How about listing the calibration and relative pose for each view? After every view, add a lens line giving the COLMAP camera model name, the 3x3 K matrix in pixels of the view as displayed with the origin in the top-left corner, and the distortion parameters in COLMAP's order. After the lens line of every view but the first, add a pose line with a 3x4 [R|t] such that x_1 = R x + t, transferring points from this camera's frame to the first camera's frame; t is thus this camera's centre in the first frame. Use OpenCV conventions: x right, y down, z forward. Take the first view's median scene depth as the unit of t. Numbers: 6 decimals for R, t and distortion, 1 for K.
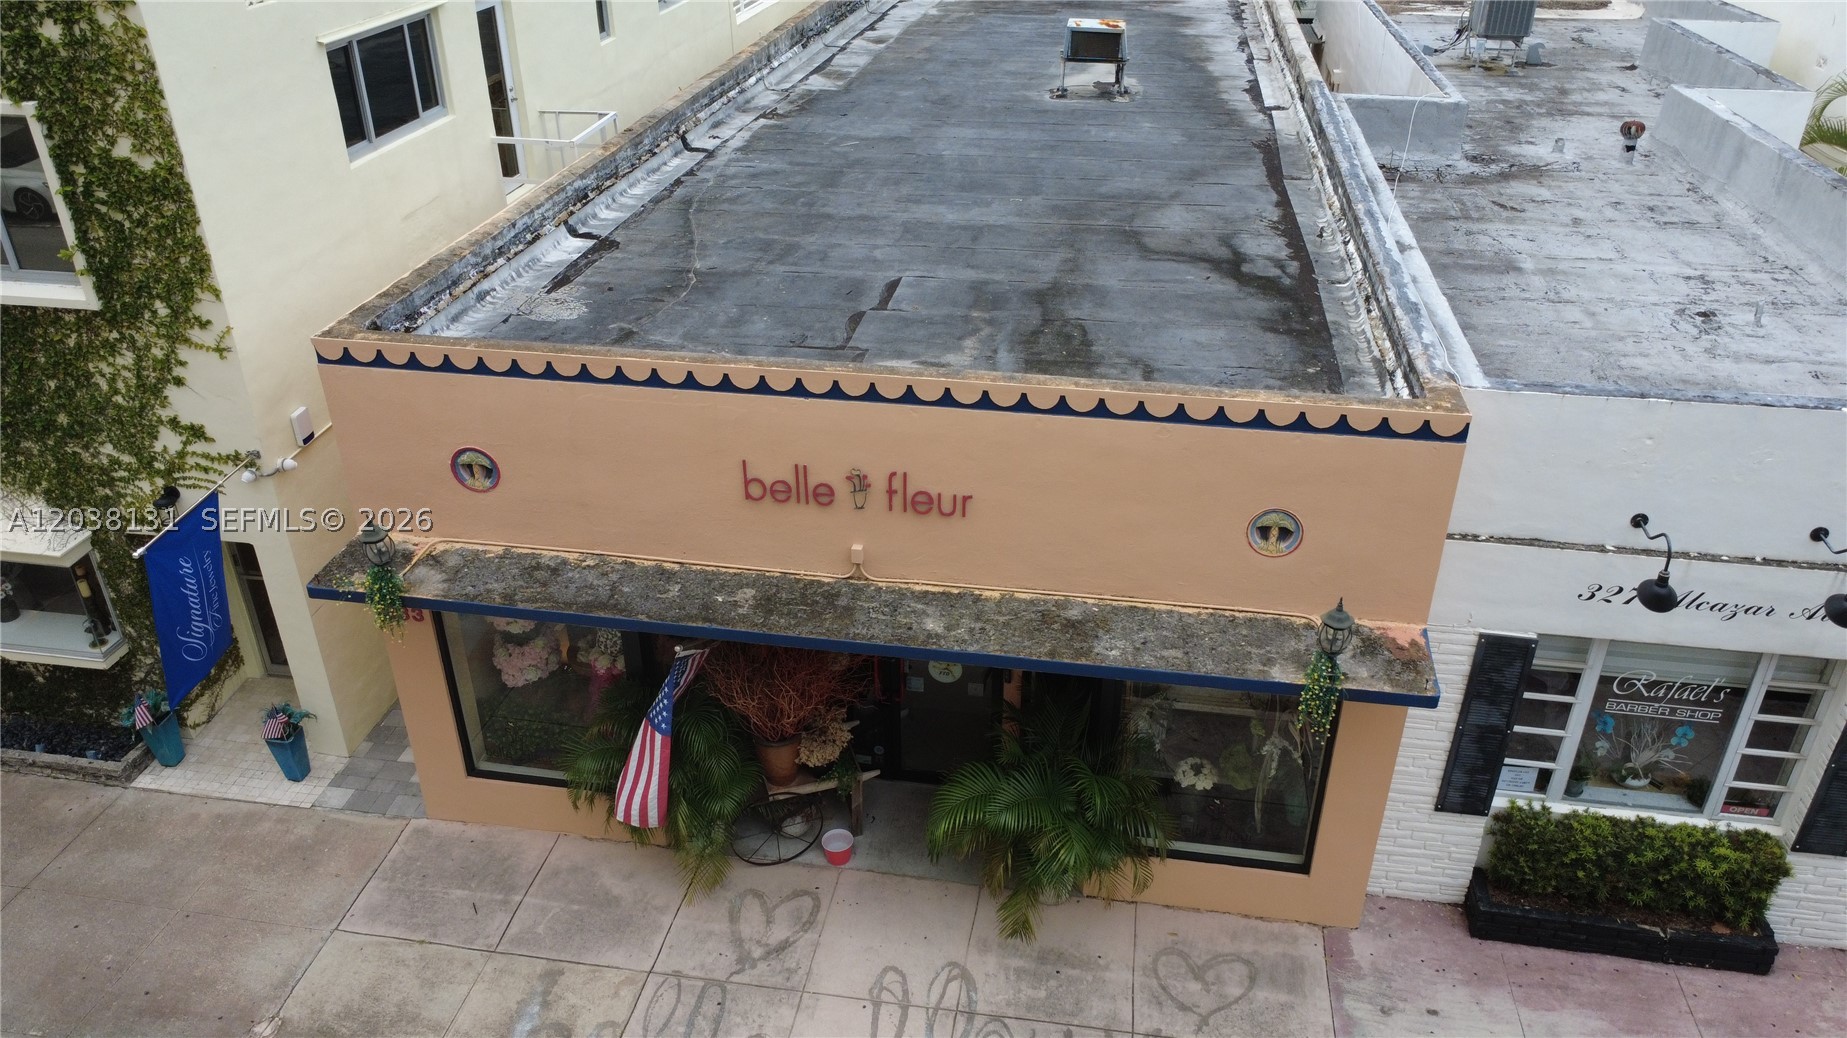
lens RADIAL K [[1332.8, 0, 920.1], [0, 1332.8, 525.7], [0, 0, 1]] dist [-0.006747, 0.007034]
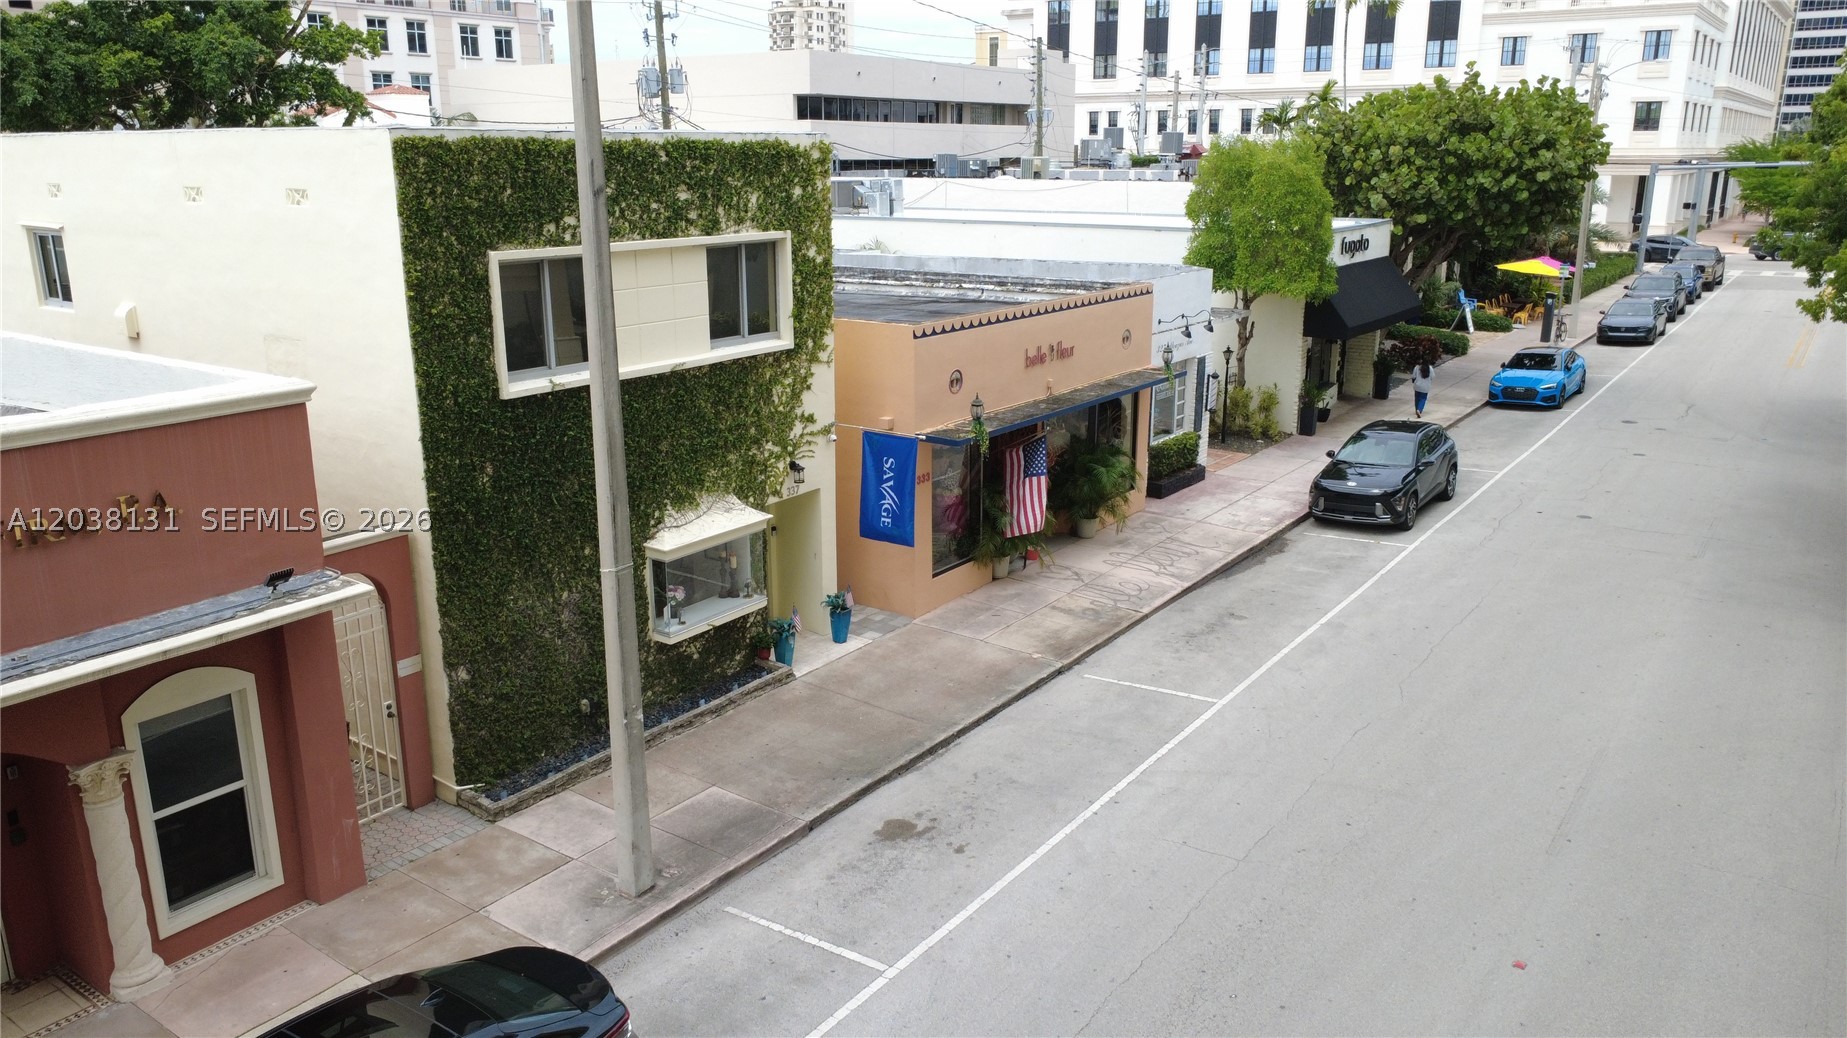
lens RADIAL K [[1332.8, 0, 910.3], [0, 1332.8, 525.3], [0, 0, 1]] dist [-0.006747, 0.007034]
pose [[0.441414, -0.242514, 0.863910, -2.053811], [0.450974, 0.892312, 0.020062, 0.078577], [-0.775743, 0.380745, 0.503246, 0.080817]]
